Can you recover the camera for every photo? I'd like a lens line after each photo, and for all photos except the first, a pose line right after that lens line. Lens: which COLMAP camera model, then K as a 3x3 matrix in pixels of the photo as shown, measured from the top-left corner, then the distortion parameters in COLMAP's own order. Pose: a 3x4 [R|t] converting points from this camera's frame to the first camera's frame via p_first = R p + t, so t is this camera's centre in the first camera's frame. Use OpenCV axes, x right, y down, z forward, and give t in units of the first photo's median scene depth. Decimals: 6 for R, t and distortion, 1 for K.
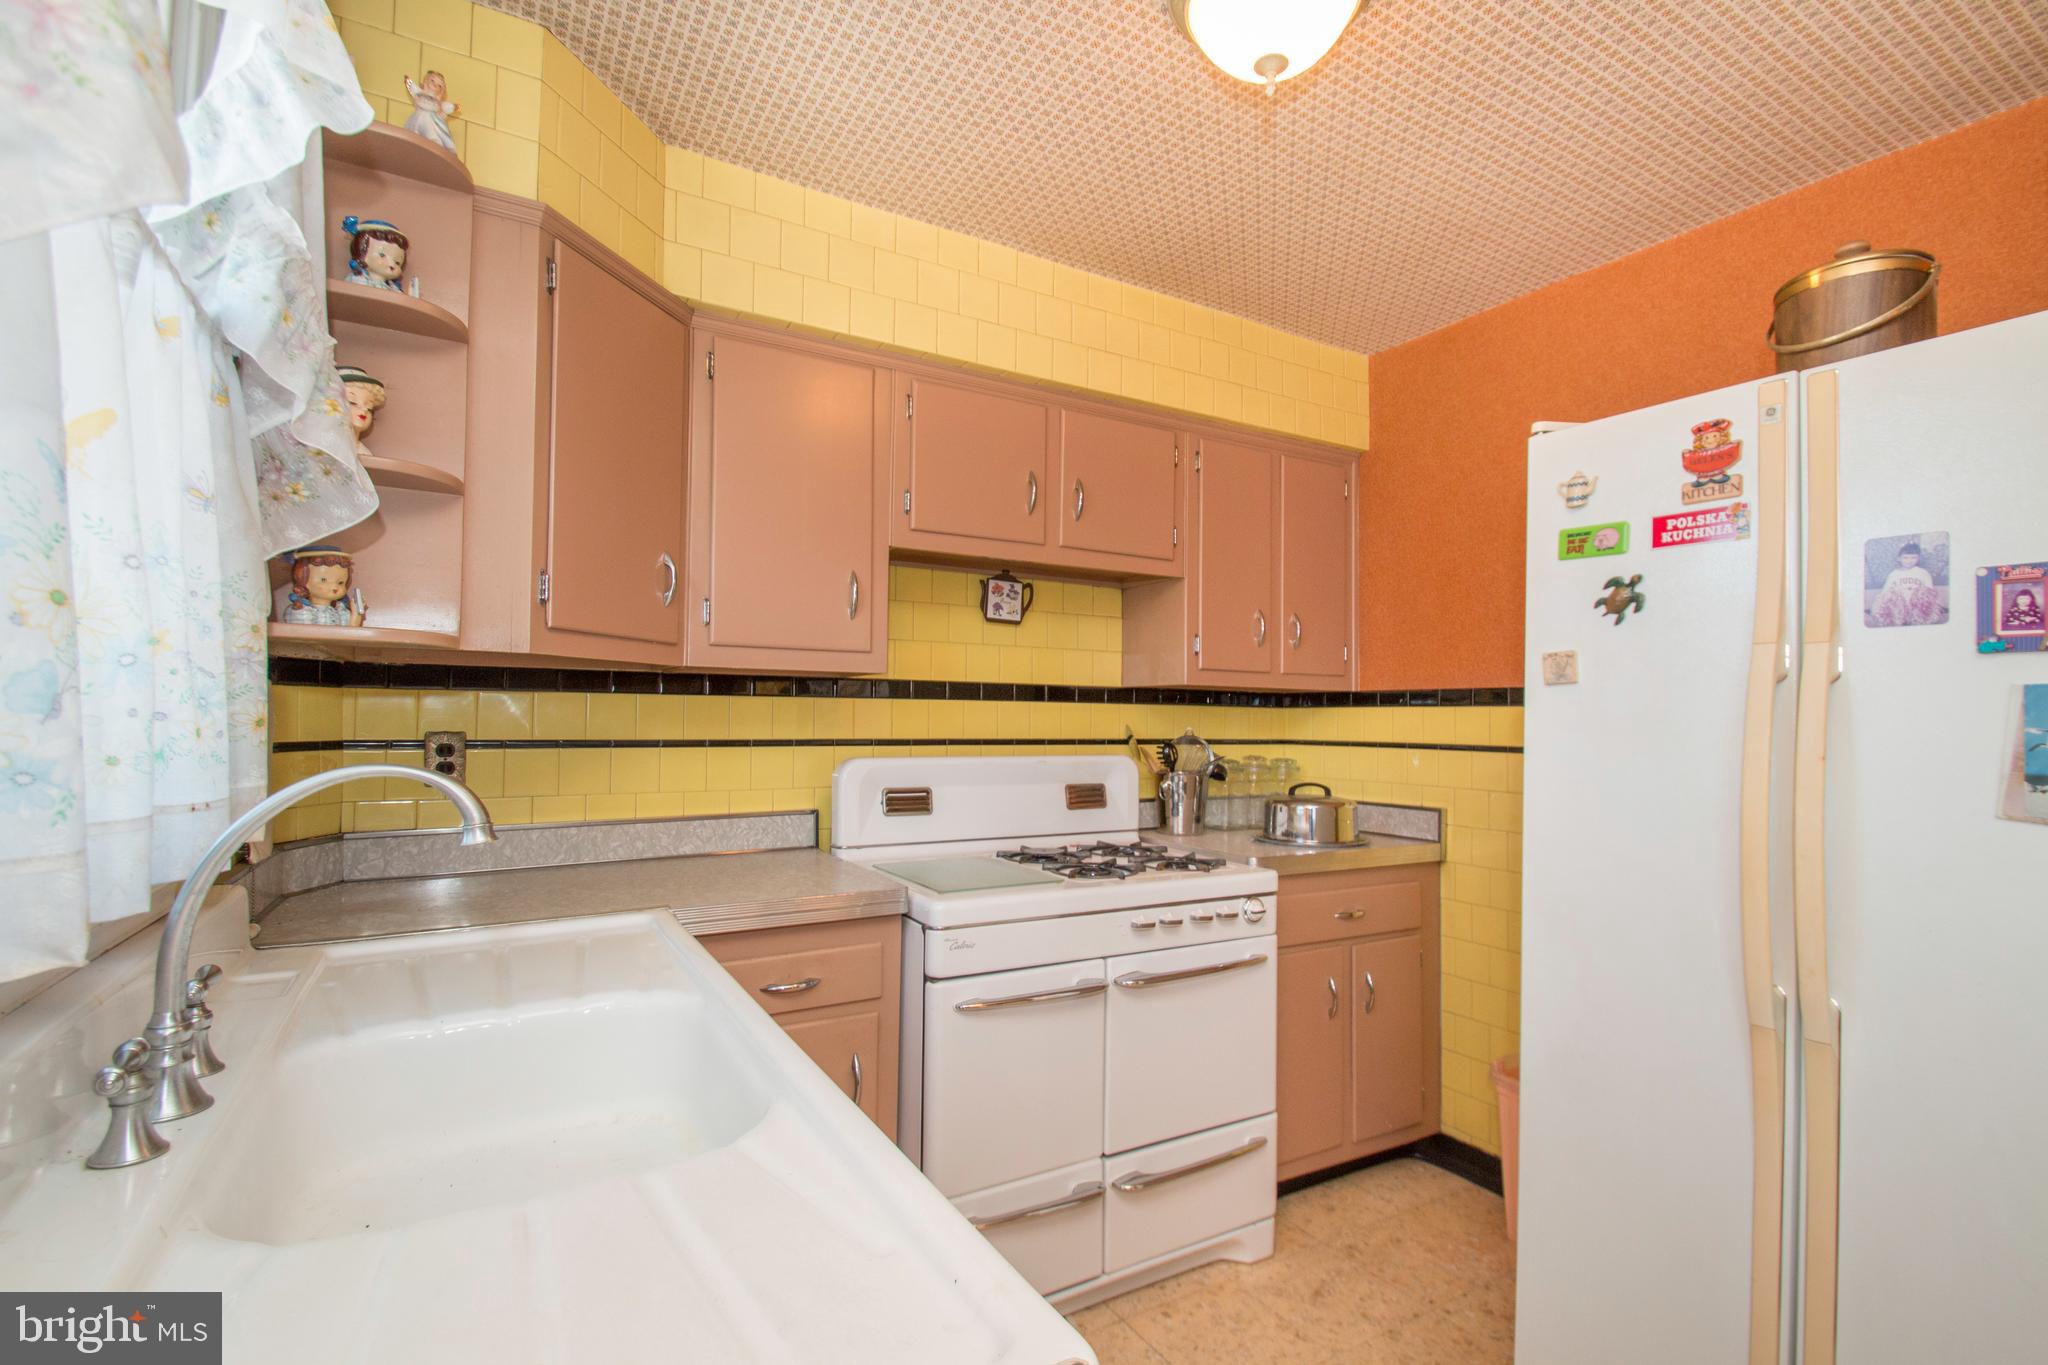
lens RADIAL K [[960.6, 0, 1051.6], [0, 960.6, 683.3], [0, 0, 1]] dist [0.000009, 0.000042]
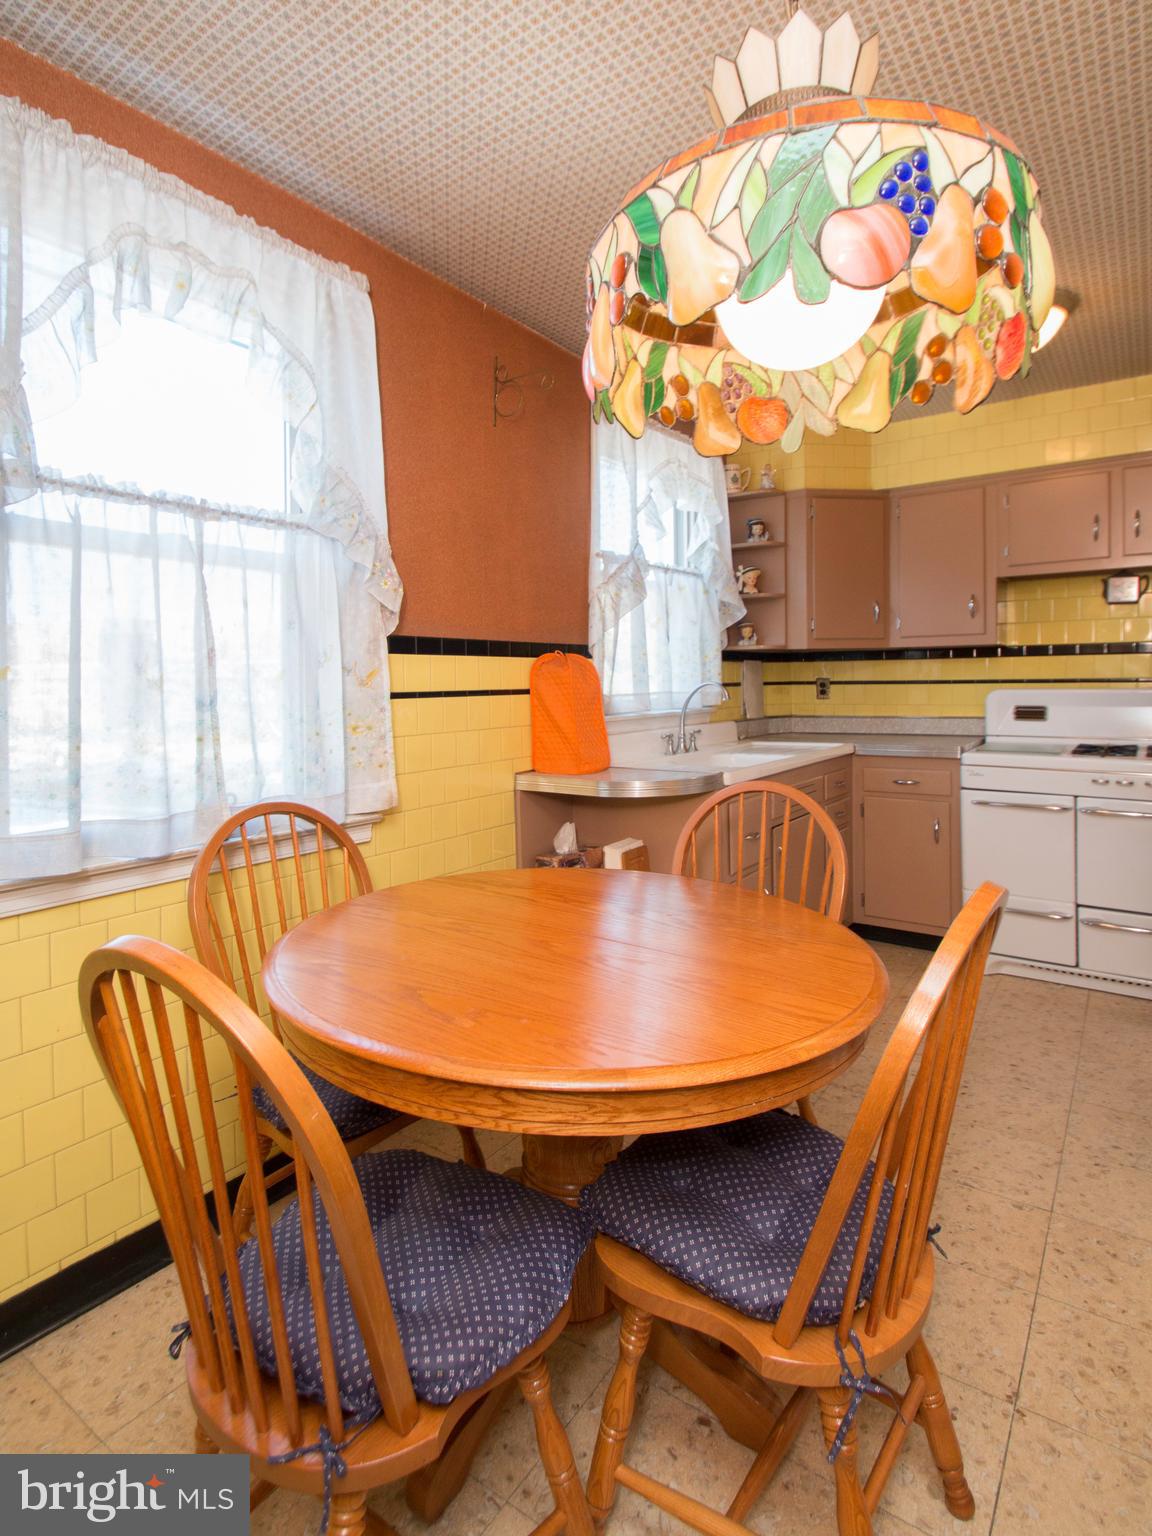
lens RADIAL K [[808.6, 0, 573.7], [0, 808.6, 700.0], [0, 0, 1]] dist [-0.015717, -0.000959]
pose [[0.381040, 0.006904, -0.924533, 0.986749], [0.053698, 0.998119, 0.029585, 0.007576], [0.922998, -0.060919, 0.379953, -0.393259]]
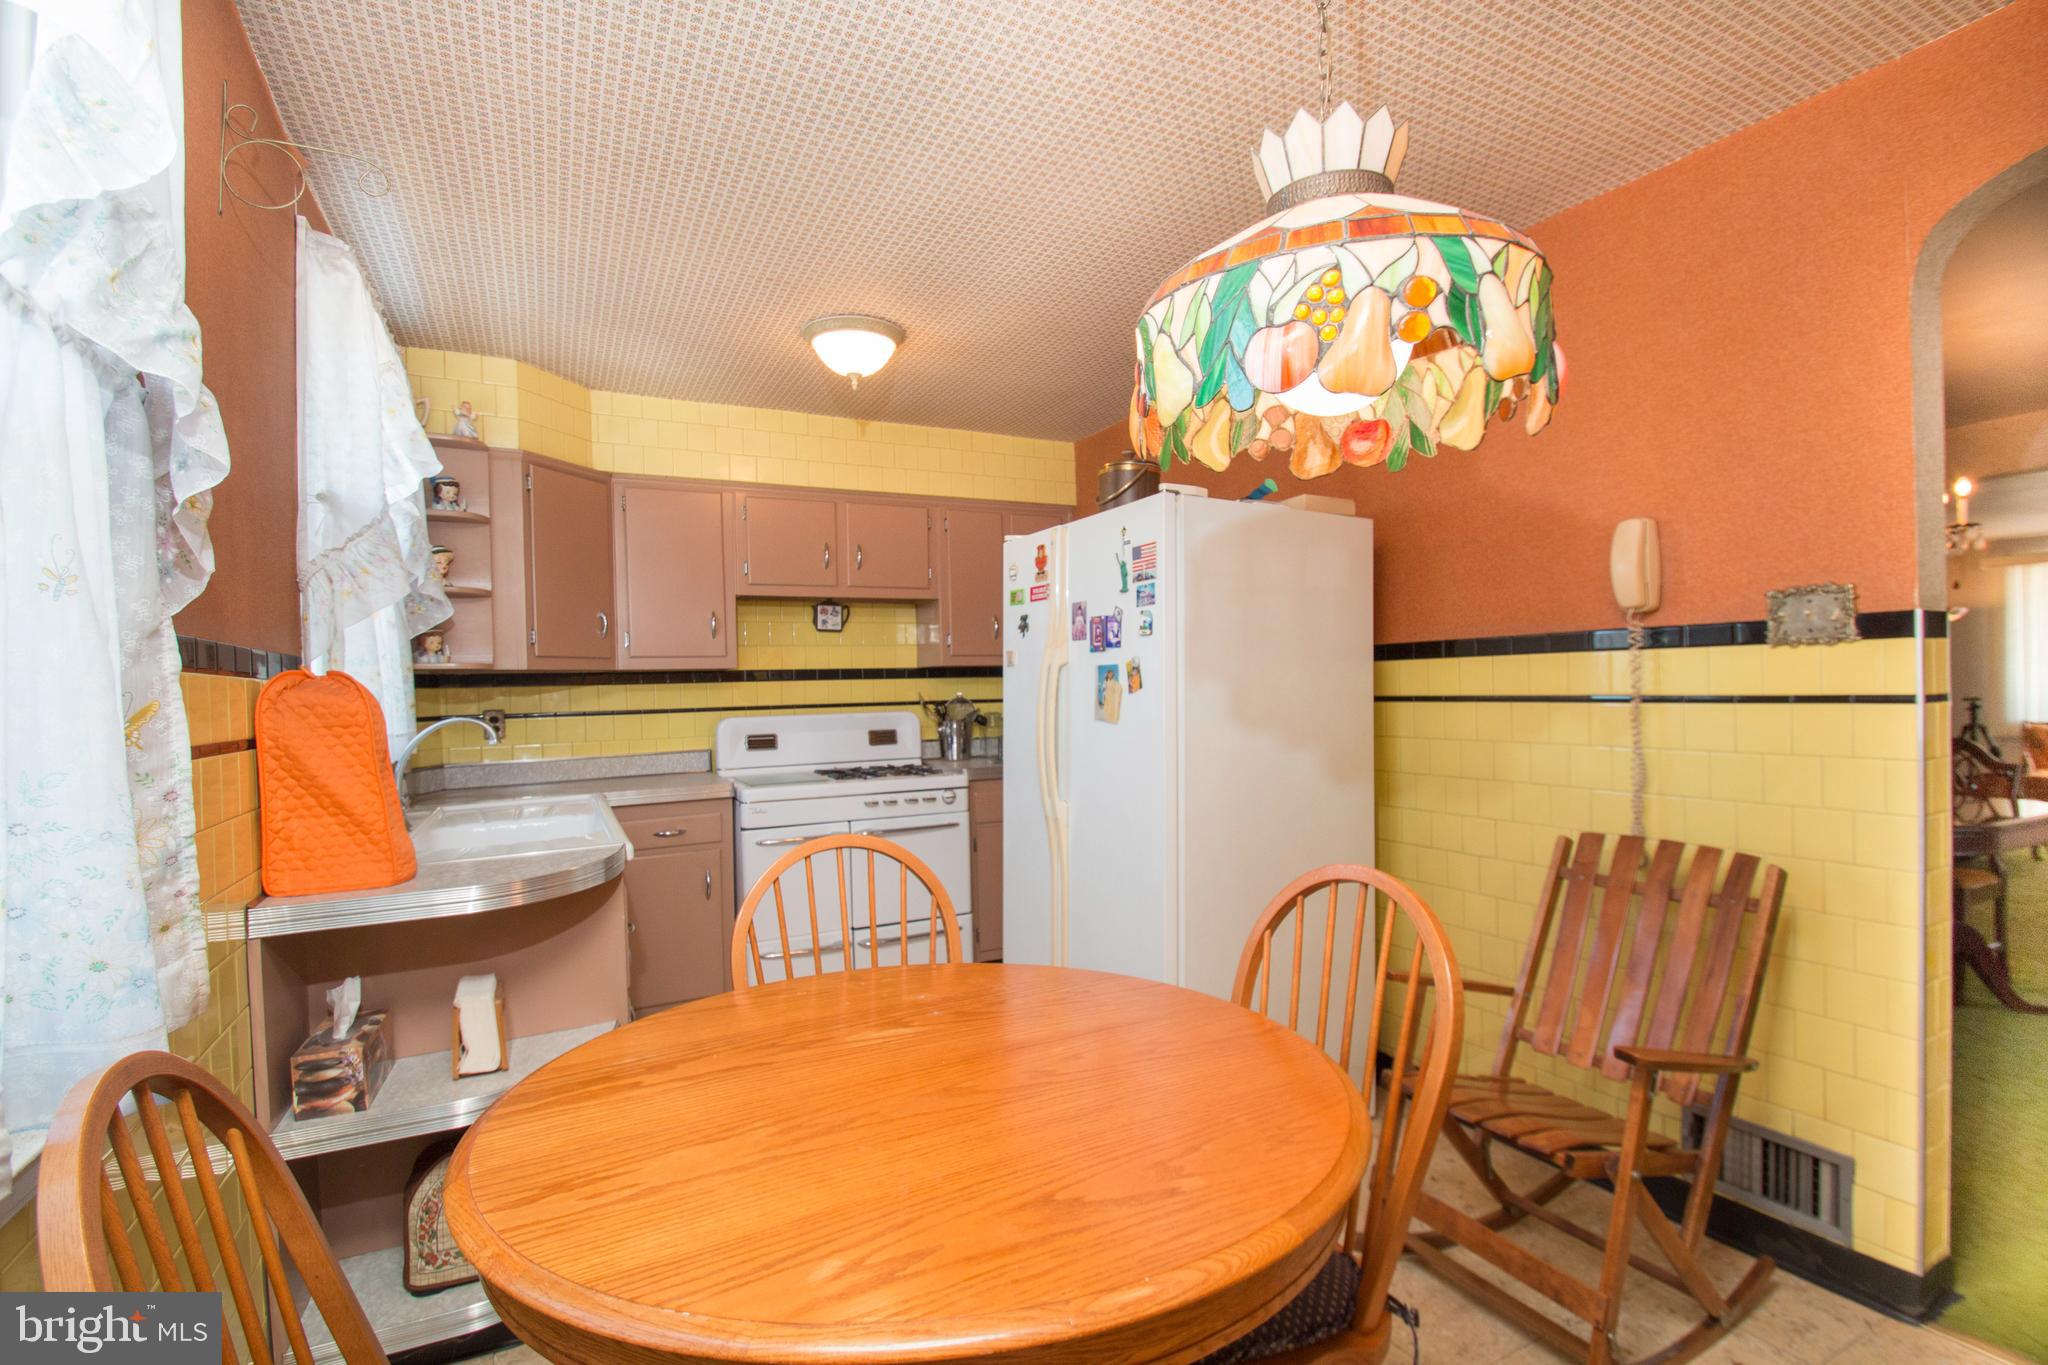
lens RADIAL K [[962.3, 0, 1024.0], [0, 962.3, 682.5], [0, 0, 1]] dist [0.031552, -0.000024]
pose [[0.996604, -0.039131, -0.072455, 0.470073], [0.041534, 0.998626, 0.031958, -0.018986], [0.071105, -0.034858, 0.996860, -0.706245]]
